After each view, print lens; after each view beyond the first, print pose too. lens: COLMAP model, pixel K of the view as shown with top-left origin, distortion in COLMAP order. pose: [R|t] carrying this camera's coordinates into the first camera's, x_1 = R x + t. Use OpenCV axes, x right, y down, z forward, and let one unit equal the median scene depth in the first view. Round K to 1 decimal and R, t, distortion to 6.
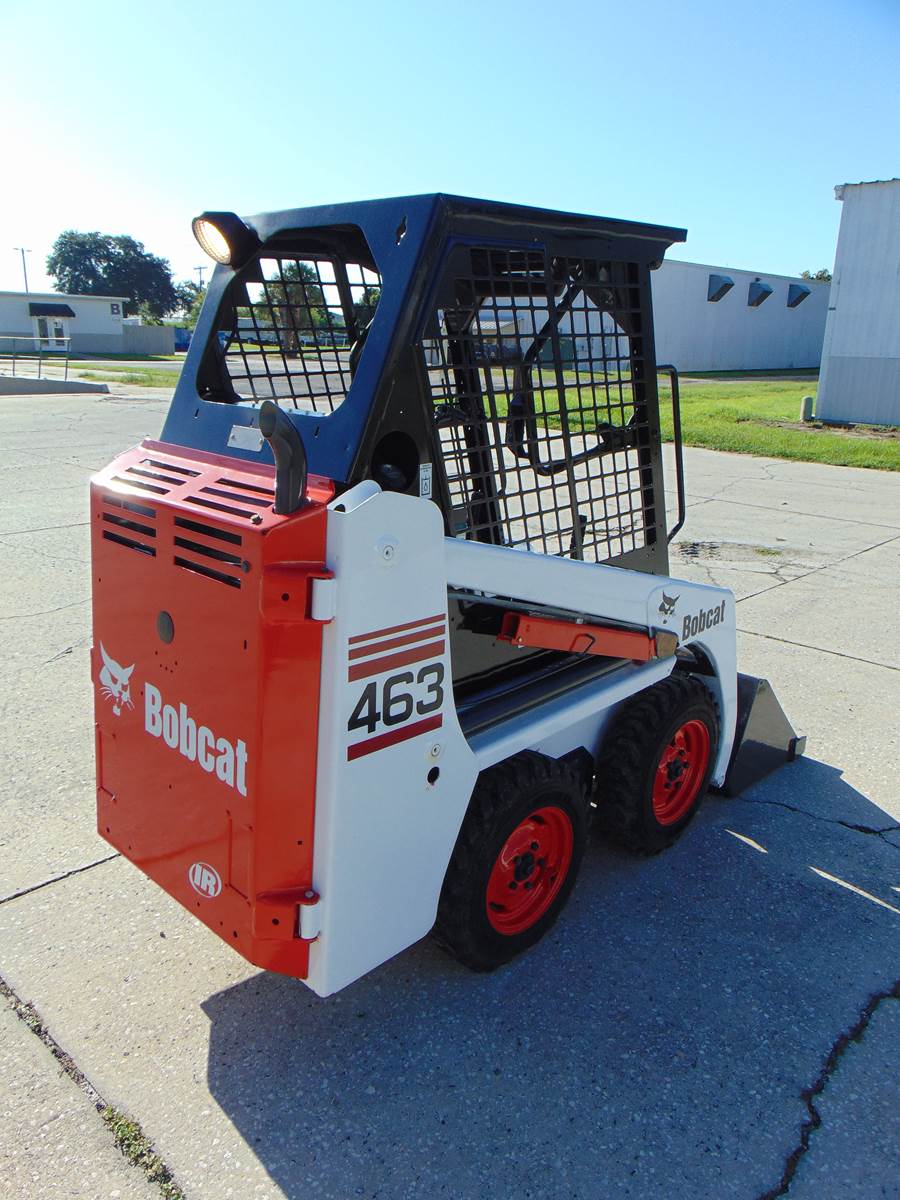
lens RADIAL K [[891.3, 0, 431.5], [0, 891.3, 603.7], [0, 0, 1]] dist [-0.011292, 0.043257]
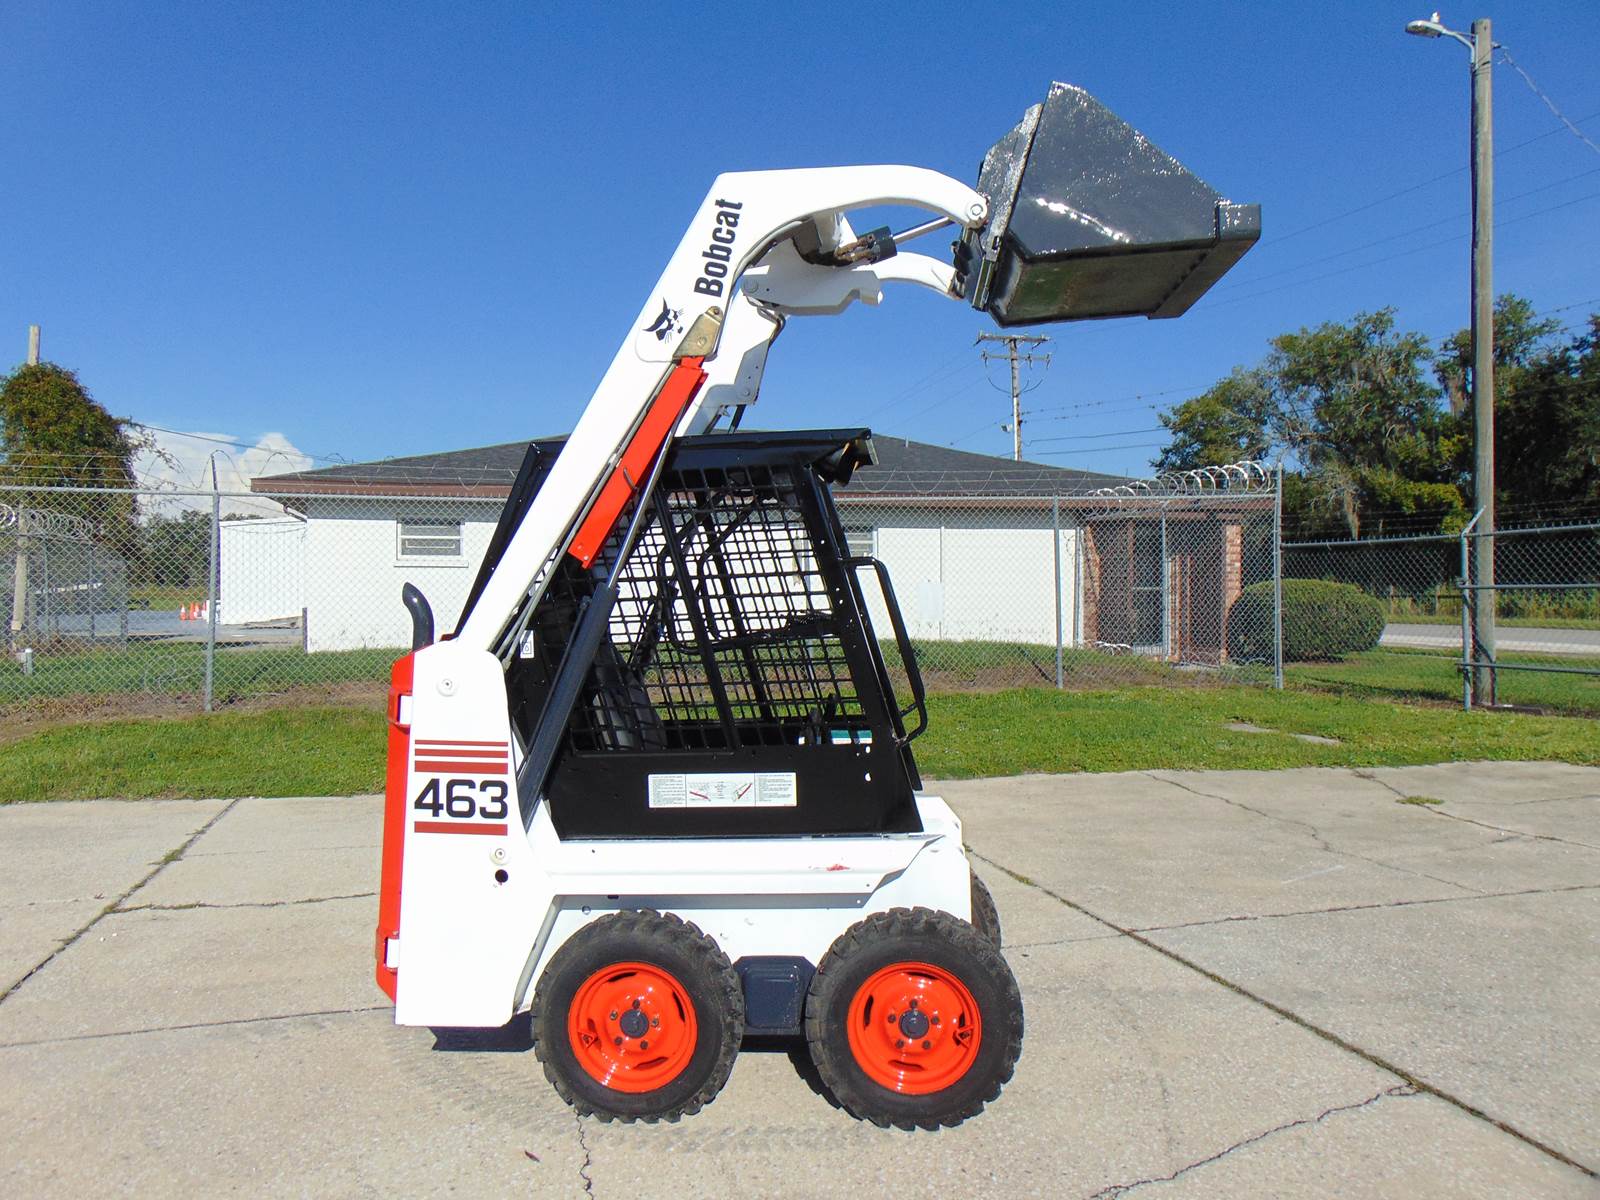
lens RADIAL K [[1188.4, 0, 796.4], [0, 1188.4, 601.7], [0, 0, 1]] dist [-0.011292, 0.043257]
pose [[0.633327, -0.026018, -0.773446, 1.546839], [-0.197415, 0.960937, -0.193975, 0.064361], [0.748280, 0.275540, 0.603452, 0.205423]]
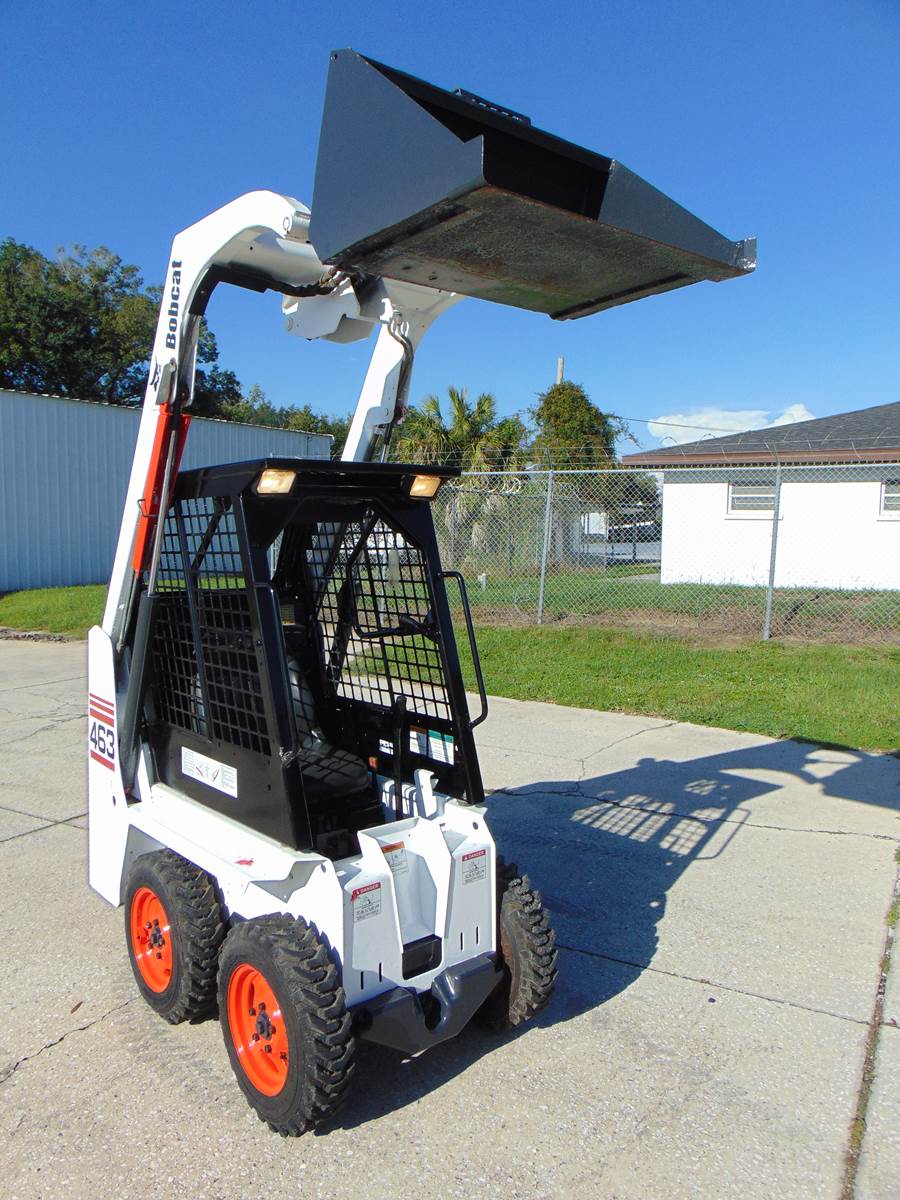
lens RADIAL K [[891.3, 0, 444.6], [0, 891.3, 608.2], [0, 0, 1]] dist [-0.011292, 0.043257]
pose [[-0.092622, 0.062017, -0.993768, 1.602865], [-0.293815, 0.951914, 0.086789, -0.487403], [0.951364, 0.300023, -0.069947, 1.605399]]
